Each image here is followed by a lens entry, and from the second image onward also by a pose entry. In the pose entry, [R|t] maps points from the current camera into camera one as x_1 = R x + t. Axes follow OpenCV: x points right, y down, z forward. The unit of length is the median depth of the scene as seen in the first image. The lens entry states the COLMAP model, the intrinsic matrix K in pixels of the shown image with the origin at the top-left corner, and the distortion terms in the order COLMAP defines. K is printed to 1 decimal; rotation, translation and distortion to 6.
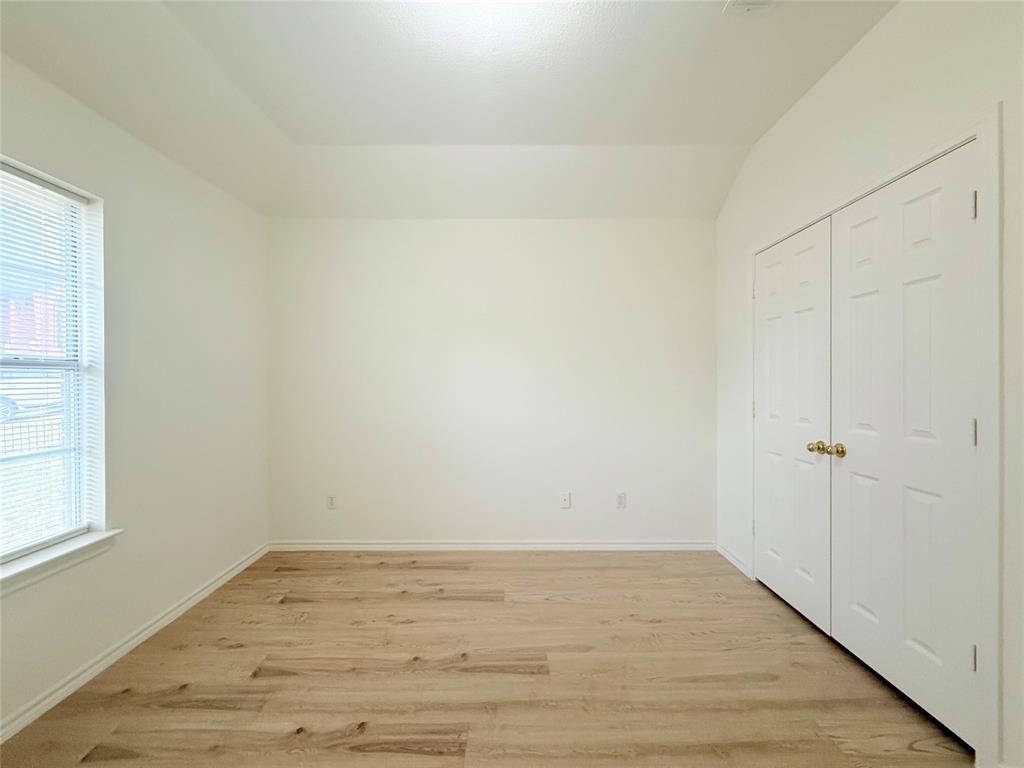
lens RADIAL K [[407.9, 0, 510.2], [0, 407.9, 379.6], [0, 0, 1]] dist [-0.000575, -0.000101]
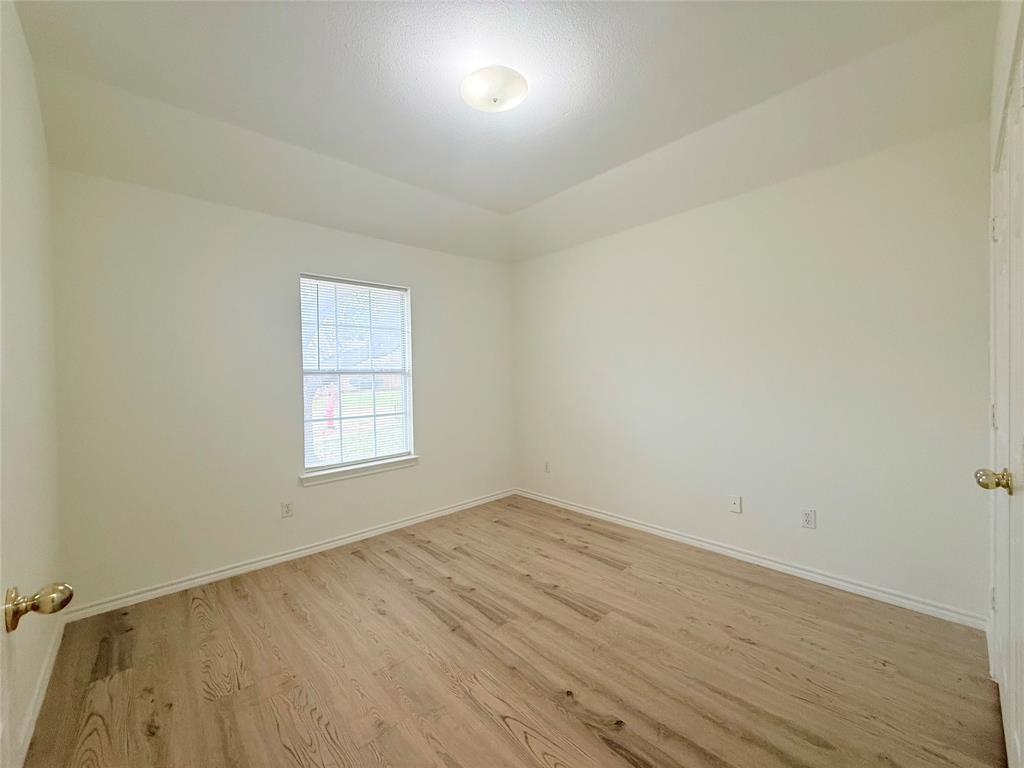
lens RADIAL K [[407.9, 0, 509.6], [0, 407.9, 376.1], [0, 0, 1]] dist [-0.000575, -0.000101]
pose [[0.675298, -0.011584, -0.737454, 0.610244], [0.021401, 0.999763, 0.003893, -0.009341], [0.737235, -0.018411, 0.675386, 0.009570]]
